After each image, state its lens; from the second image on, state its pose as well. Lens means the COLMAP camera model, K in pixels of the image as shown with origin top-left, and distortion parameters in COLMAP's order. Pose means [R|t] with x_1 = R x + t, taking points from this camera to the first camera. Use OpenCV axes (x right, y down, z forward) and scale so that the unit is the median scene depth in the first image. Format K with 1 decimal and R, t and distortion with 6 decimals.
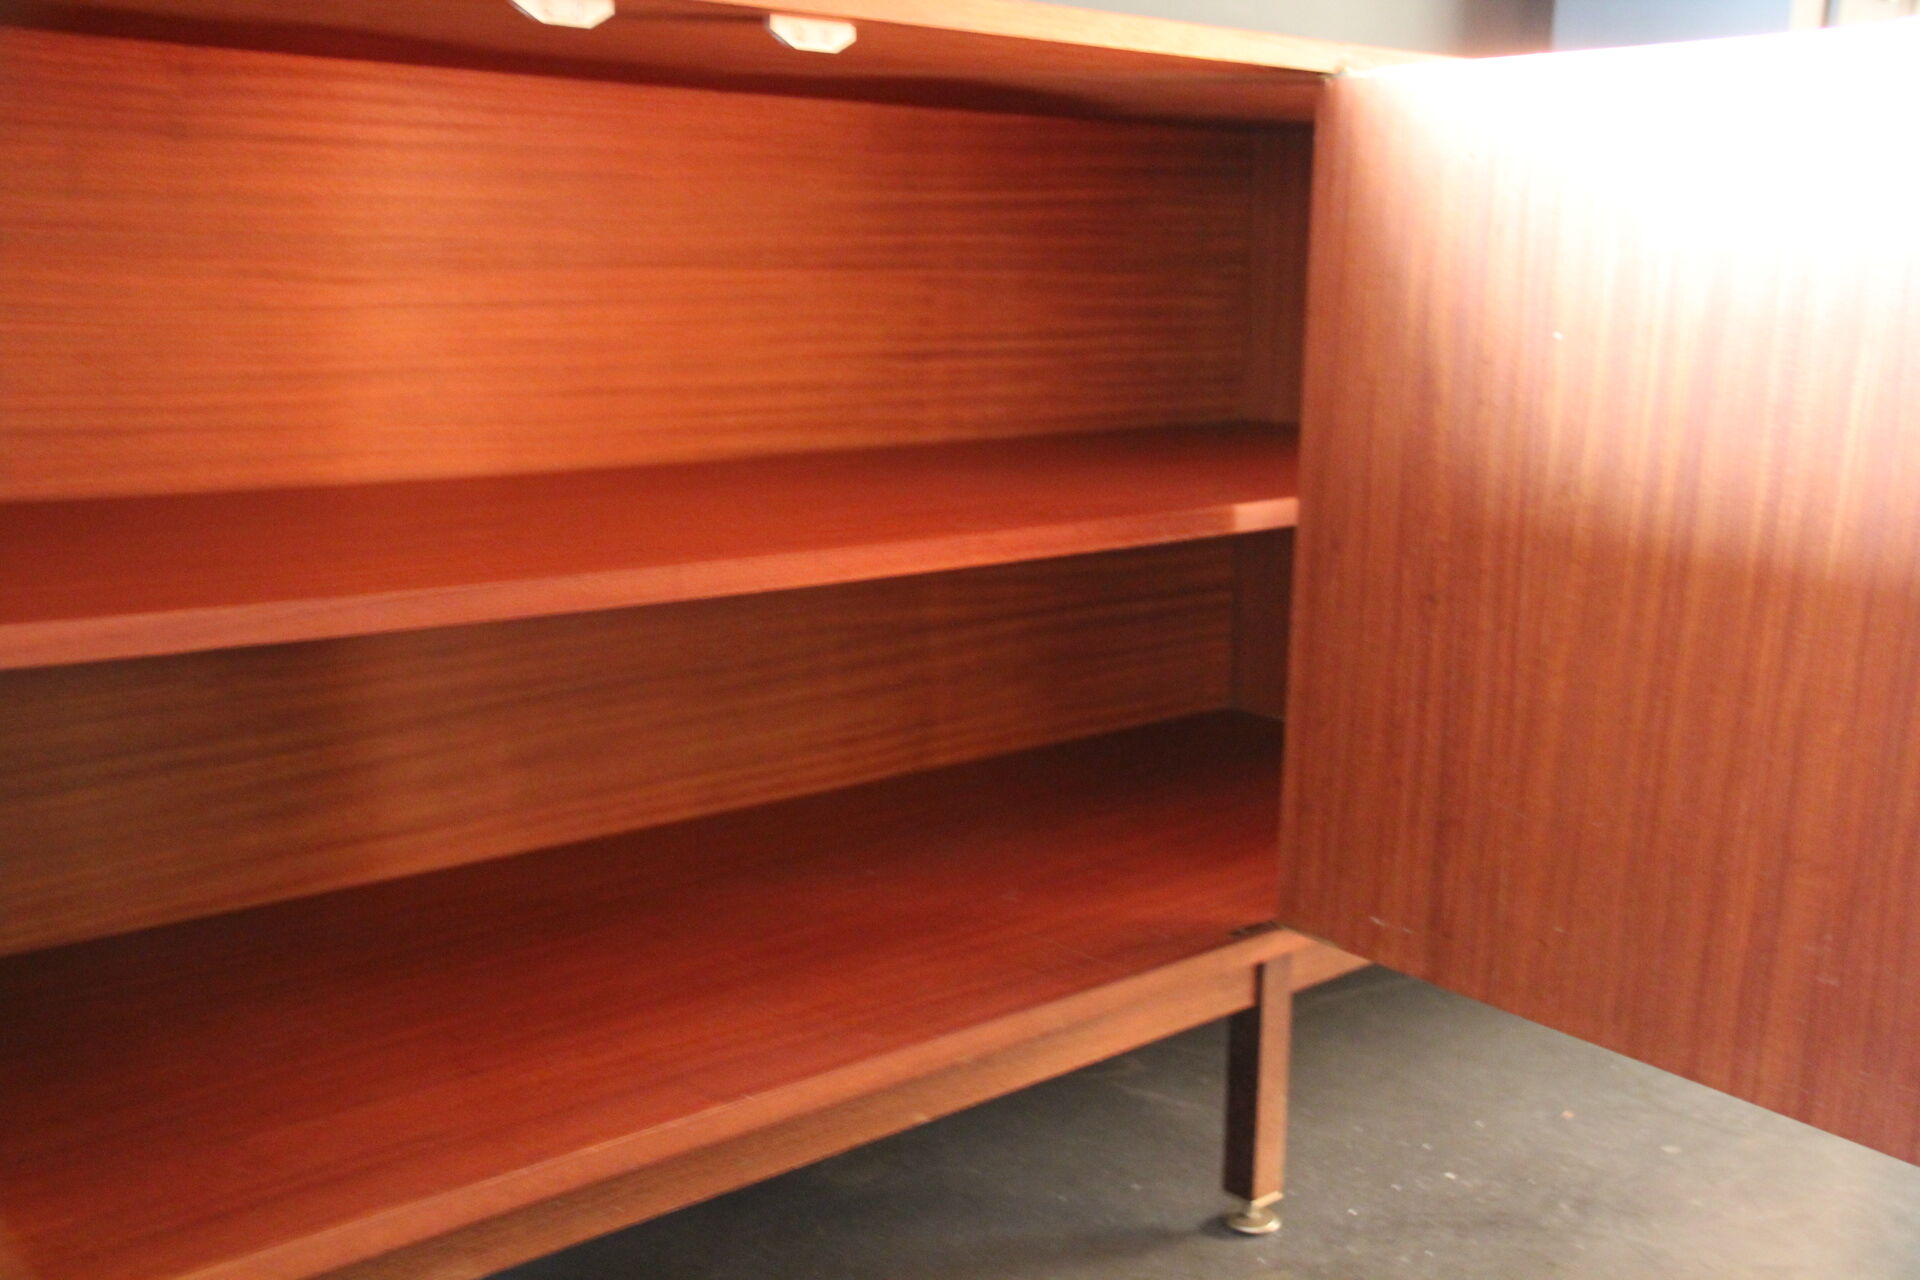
lens RADIAL K [[2052.7, 0, 960.0], [0, 2052.7, 640.0], [0, 0, 1]] dist [-0.032644, 0.006345]
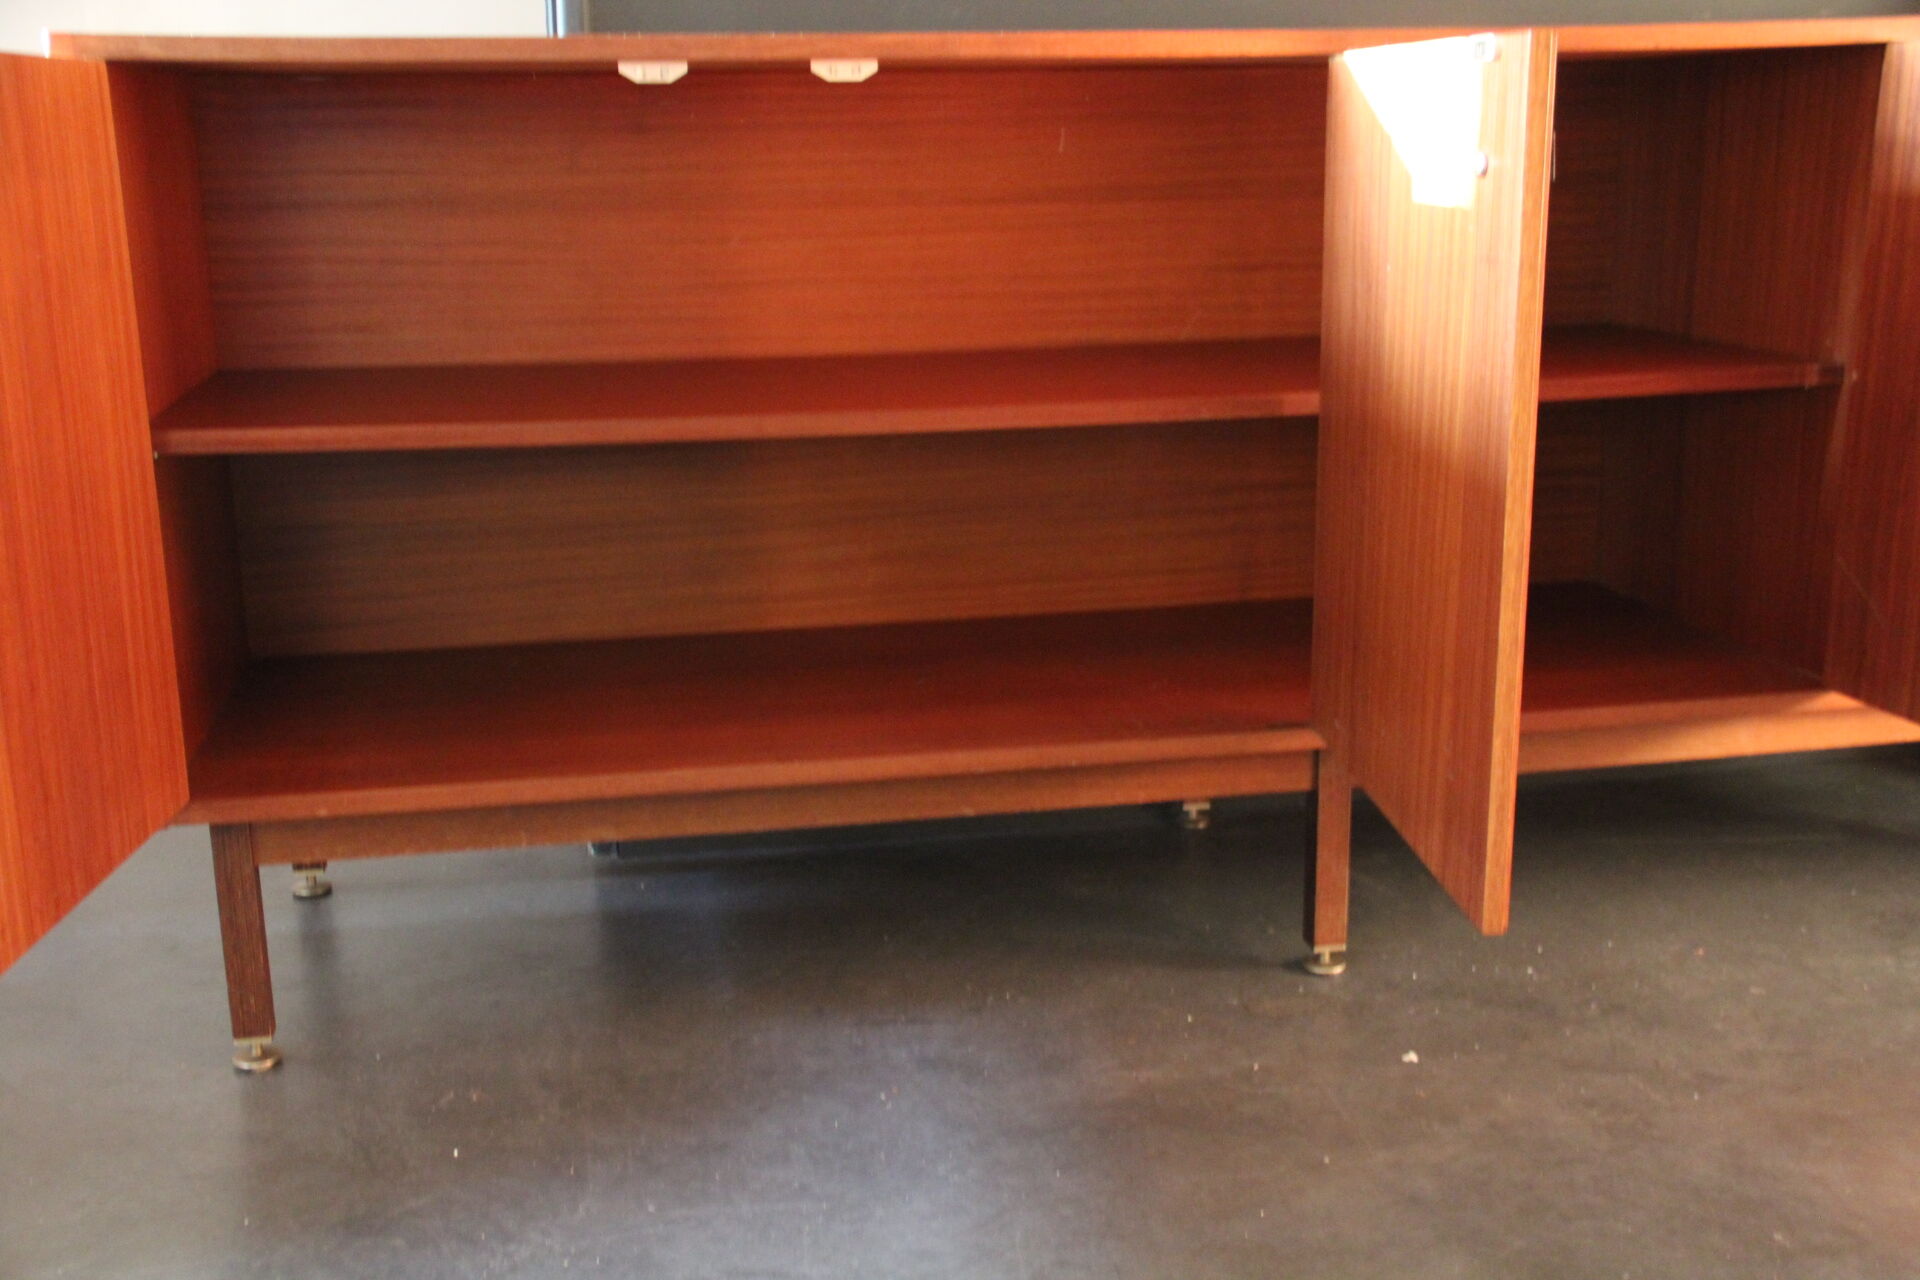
lens RADIAL K [[2052.7, 0, 960.0], [0, 2052.7, 640.0], [0, 0, 1]] dist [-0.032644, 0.006345]
pose [[0.848701, 0.098173, -0.519681, 0.589115], [-0.066314, 0.994619, 0.079595, -0.000886], [0.524699, -0.033090, 0.850645, -0.186591]]
